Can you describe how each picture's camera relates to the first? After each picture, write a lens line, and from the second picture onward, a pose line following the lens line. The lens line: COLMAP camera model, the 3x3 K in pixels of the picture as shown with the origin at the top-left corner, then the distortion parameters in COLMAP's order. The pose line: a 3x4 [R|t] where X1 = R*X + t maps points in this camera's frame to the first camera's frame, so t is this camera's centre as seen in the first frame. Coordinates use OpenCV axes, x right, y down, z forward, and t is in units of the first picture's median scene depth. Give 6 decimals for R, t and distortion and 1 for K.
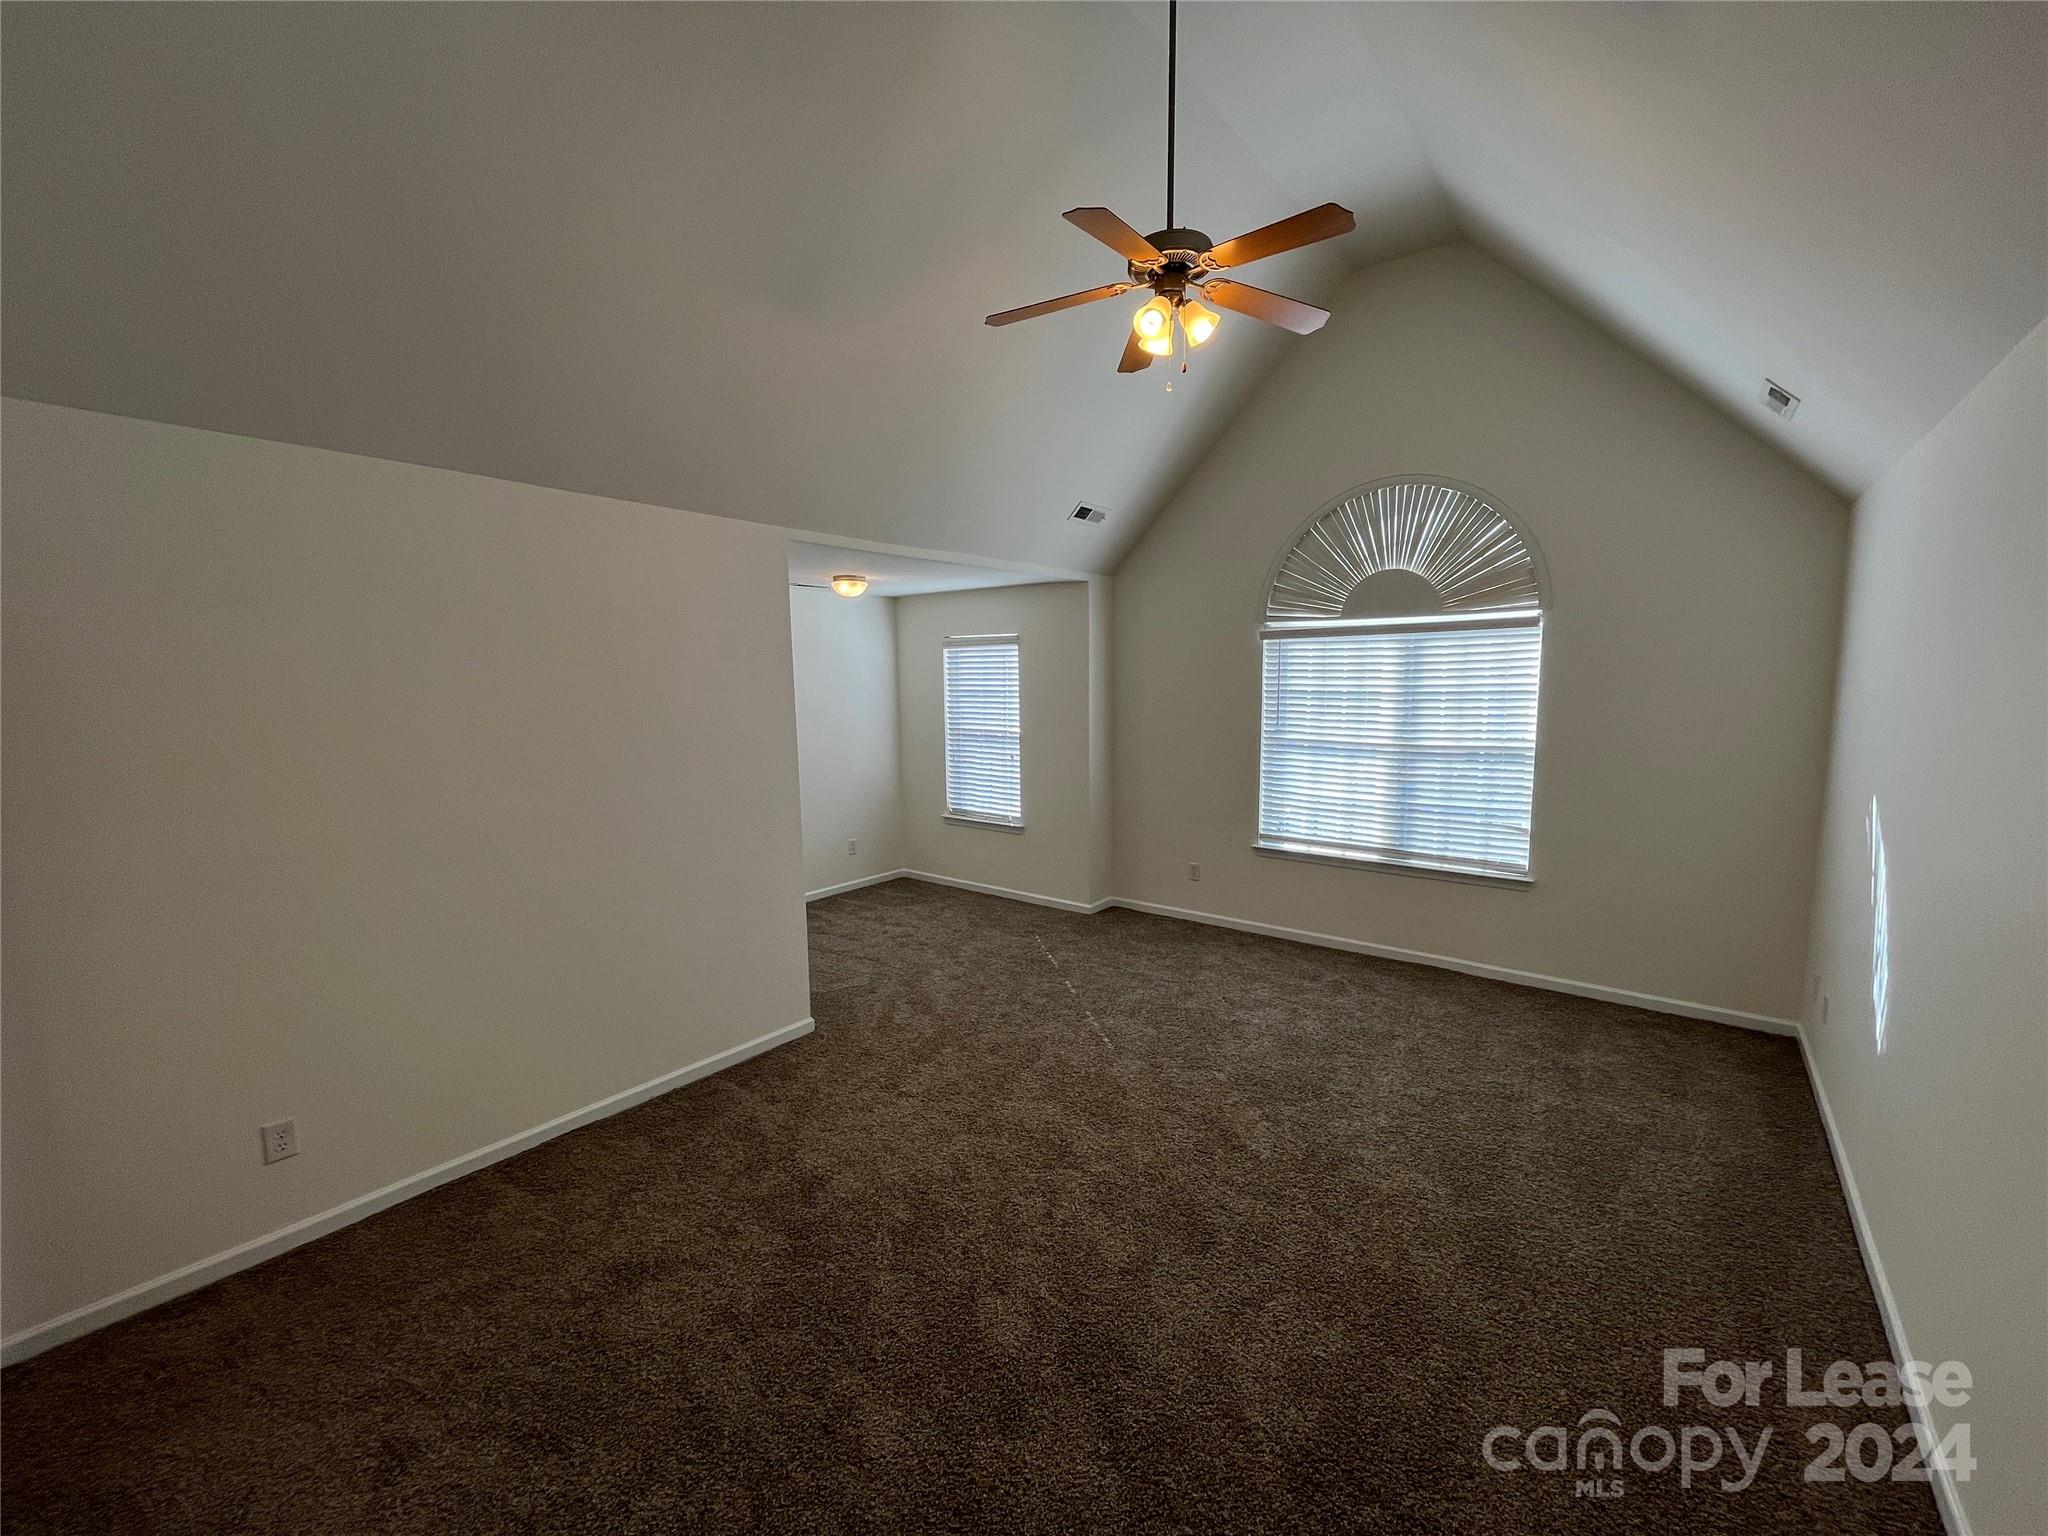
lens RADIAL K [[827.9, 0, 1023.8], [0, 827.9, 769.8], [0, 0, 1]] dist [-0.003800, 0.000385]
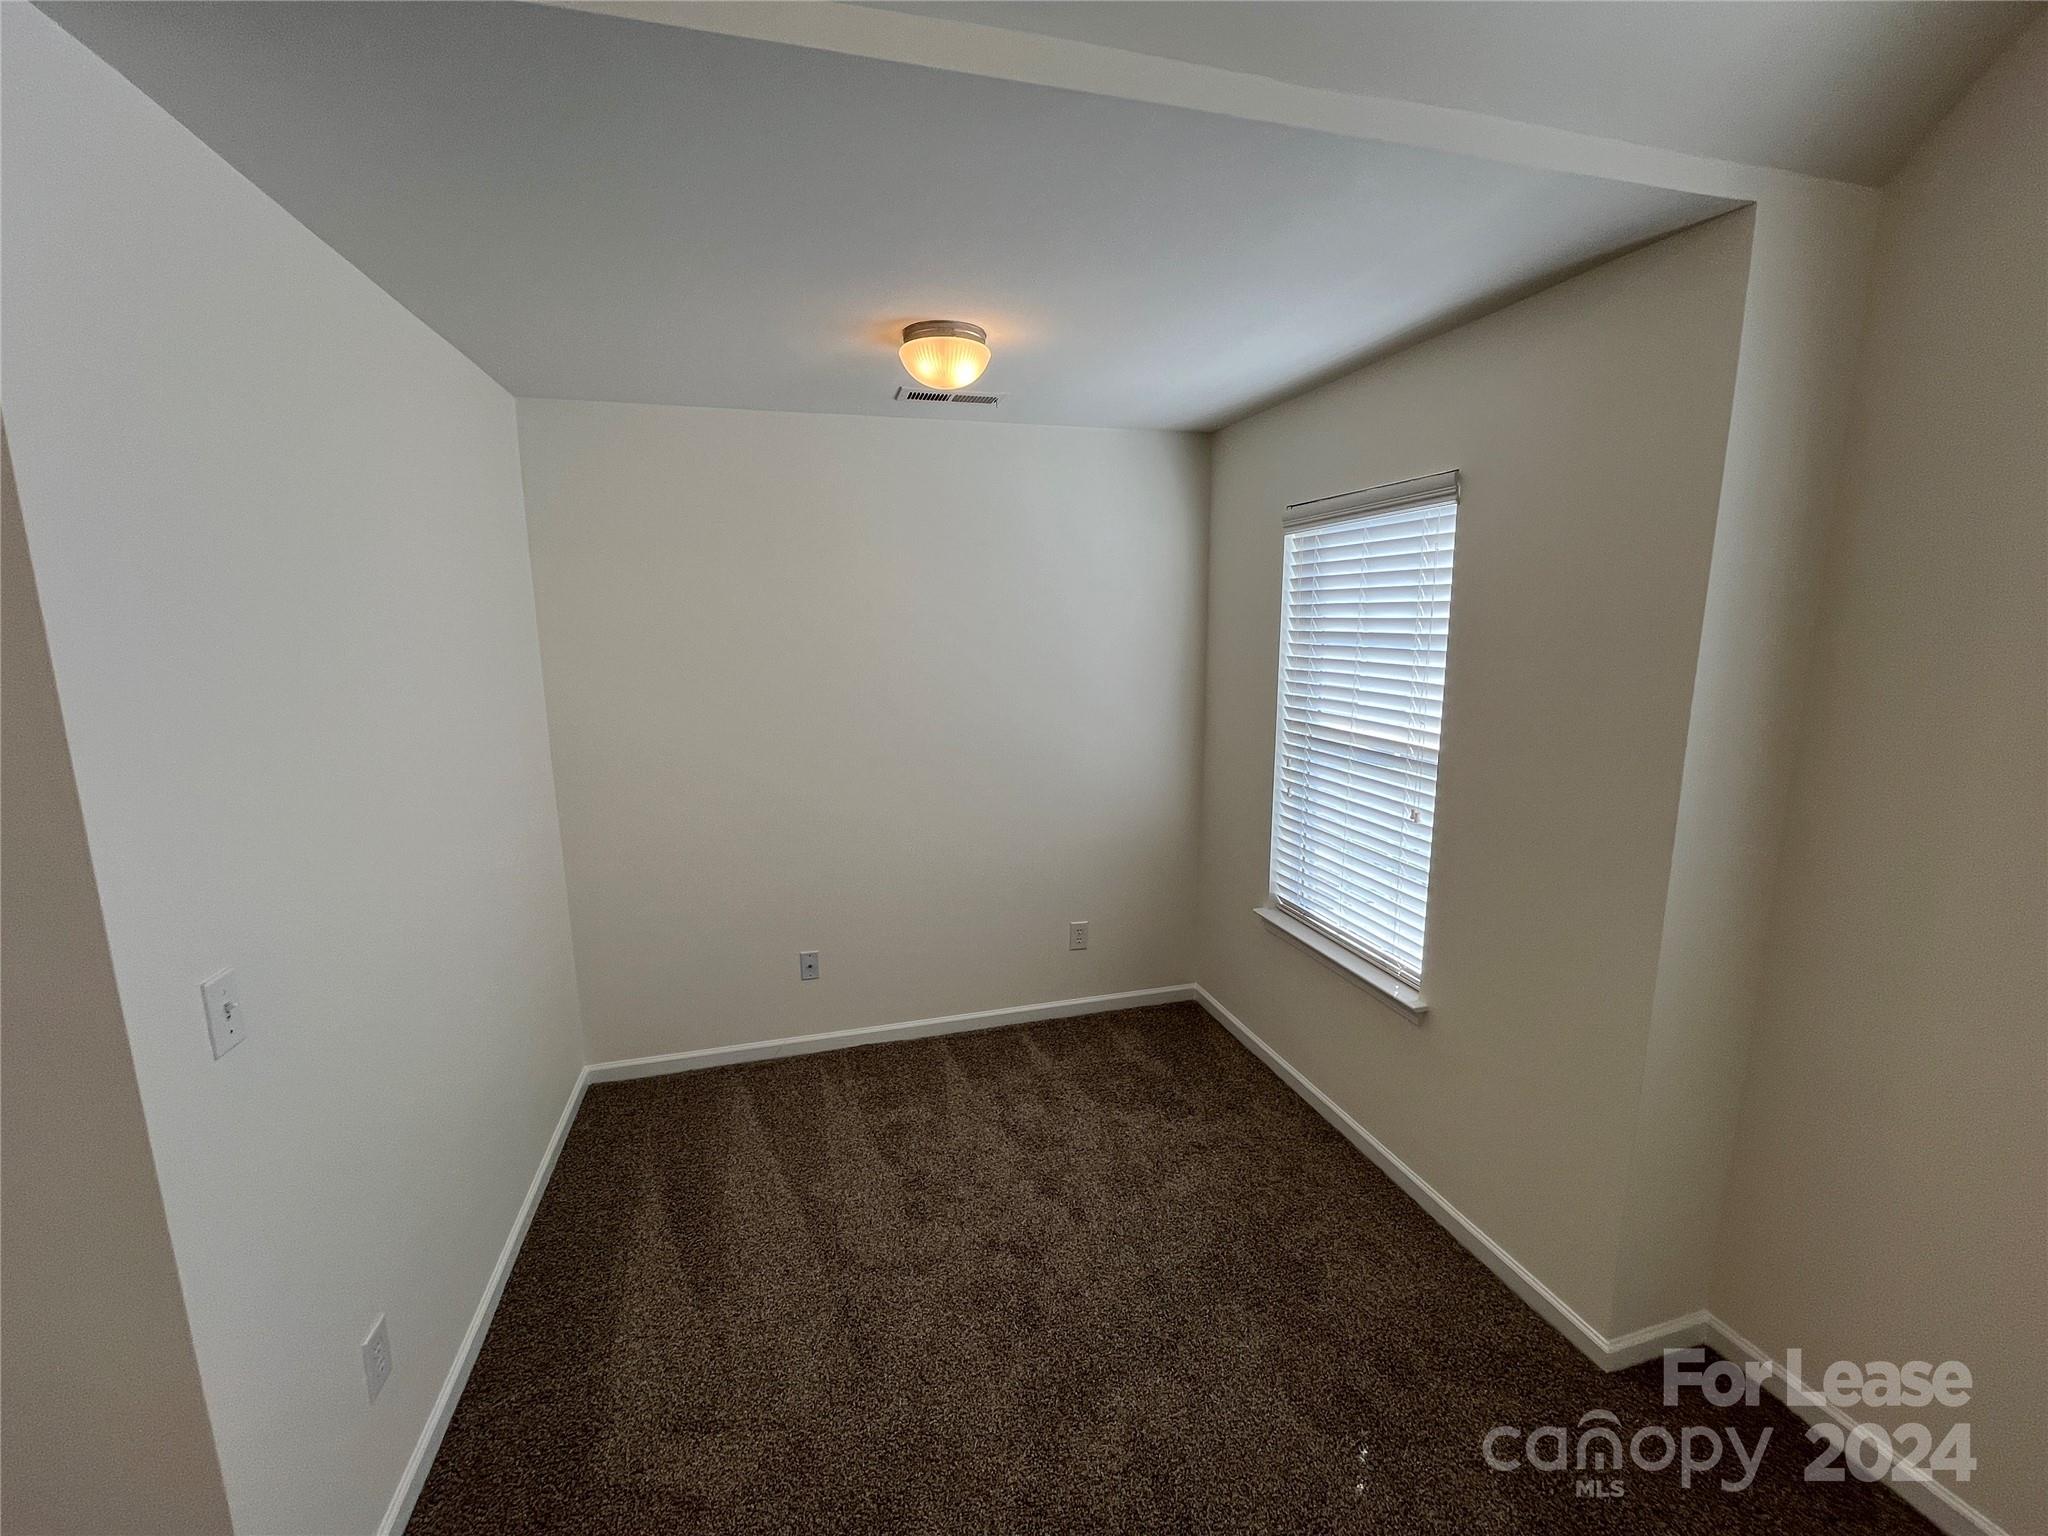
lens RADIAL K [[827.9, 0, 1019.2], [0, 827.9, 775.5], [0, 0, 1]] dist [-0.003800, 0.000385]
pose [[0.810013, 0.108910, -0.576209, 0.053142], [-0.068712, 0.993461, 0.091182, -0.054761], [0.582372, -0.034266, 0.812200, 0.598741]]
